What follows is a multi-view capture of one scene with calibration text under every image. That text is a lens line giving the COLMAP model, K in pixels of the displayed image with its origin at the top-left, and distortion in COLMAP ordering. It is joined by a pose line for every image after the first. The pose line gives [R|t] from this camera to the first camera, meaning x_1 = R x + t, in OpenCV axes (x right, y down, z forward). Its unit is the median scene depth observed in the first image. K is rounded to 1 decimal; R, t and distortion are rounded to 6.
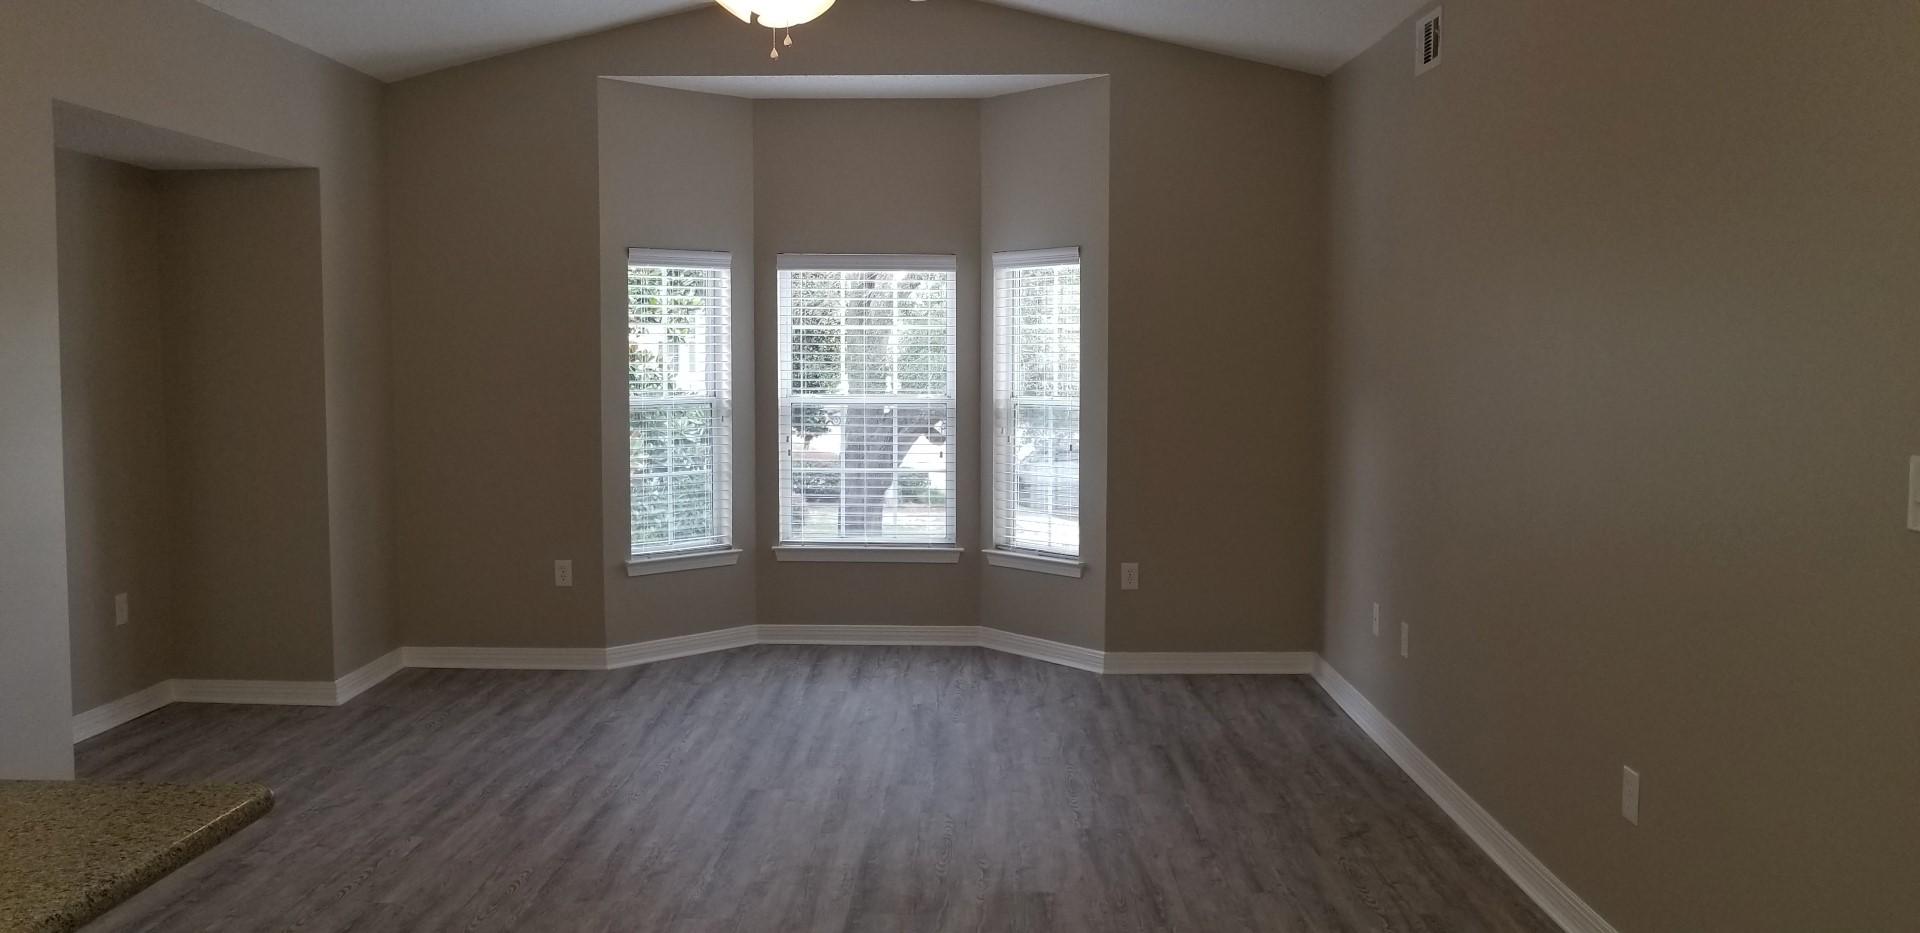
lens RADIAL K [[1542.5, 0, 947.7], [0, 1542.5, 444.6], [0, 0, 1]] dist [0.006891, -0.001162]
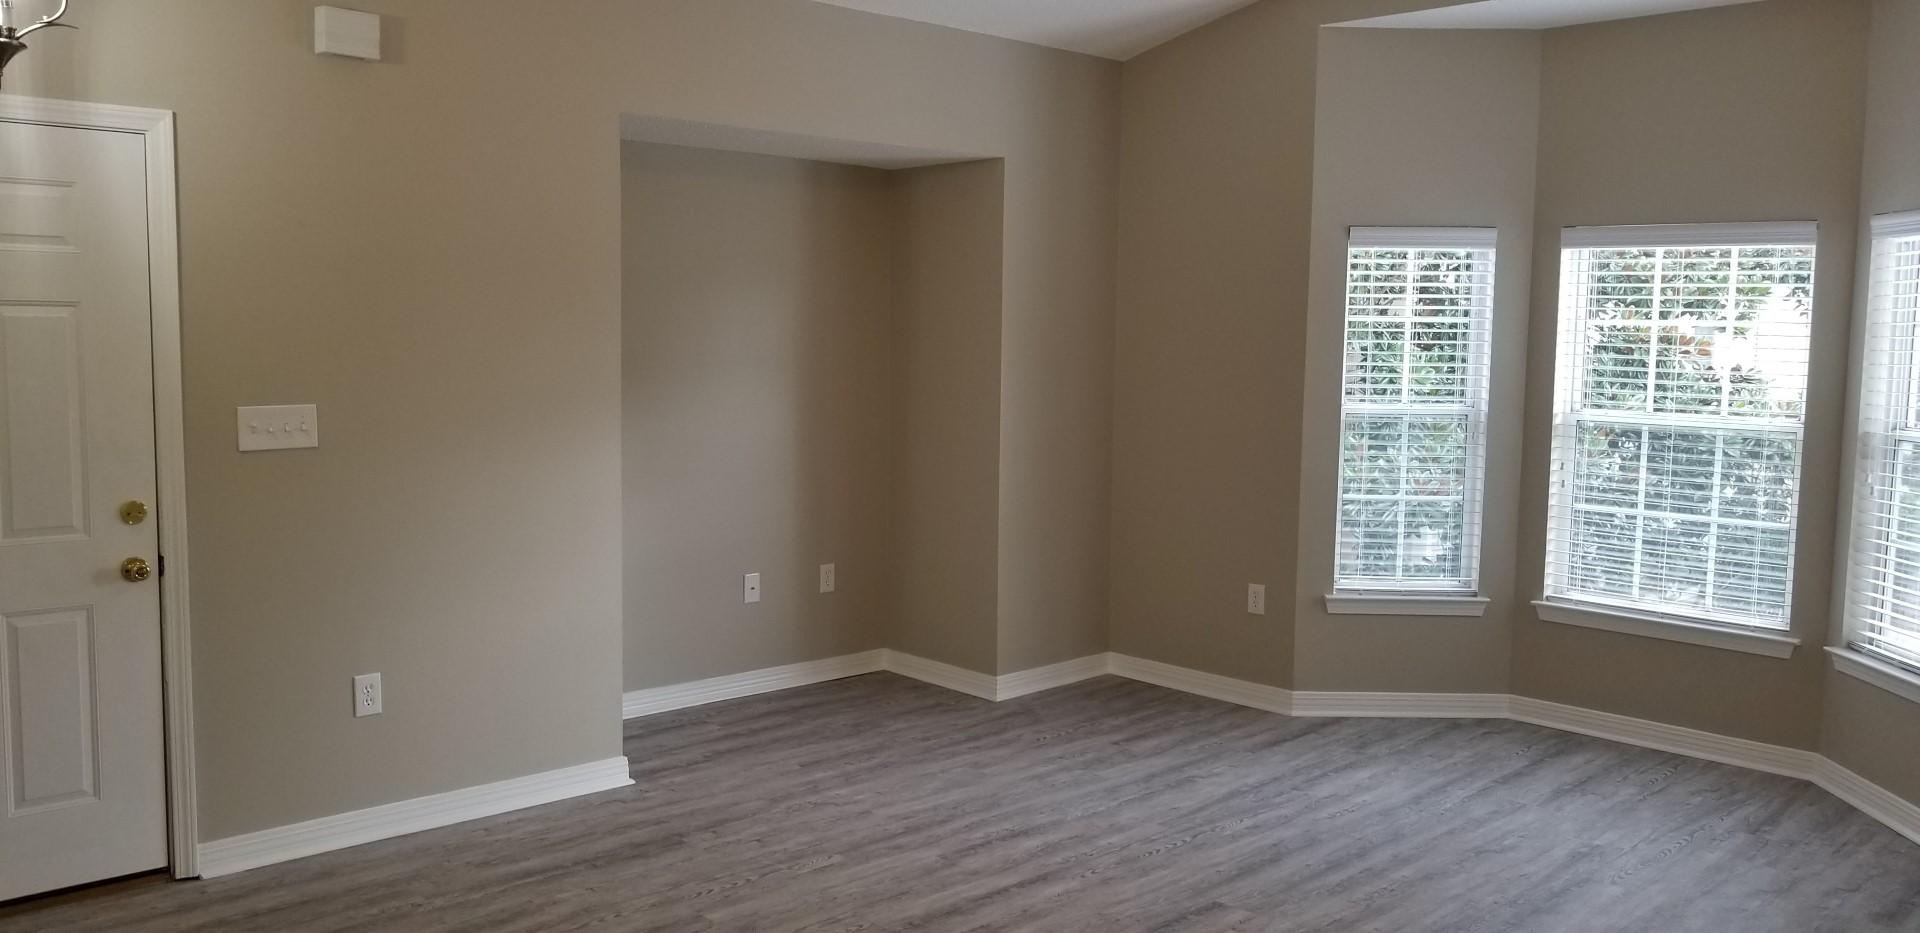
lens RADIAL K [[1529.2, 0, 951.4], [0, 1529.2, 479.8], [0, 0, 1]] dist [-0.000884, -0.008378]
pose [[0.707136, 0.081348, -0.702382, 0.242973], [-0.057086, 0.996685, 0.057961, -0.026208], [0.704769, -0.000890, 0.709436, 0.258665]]
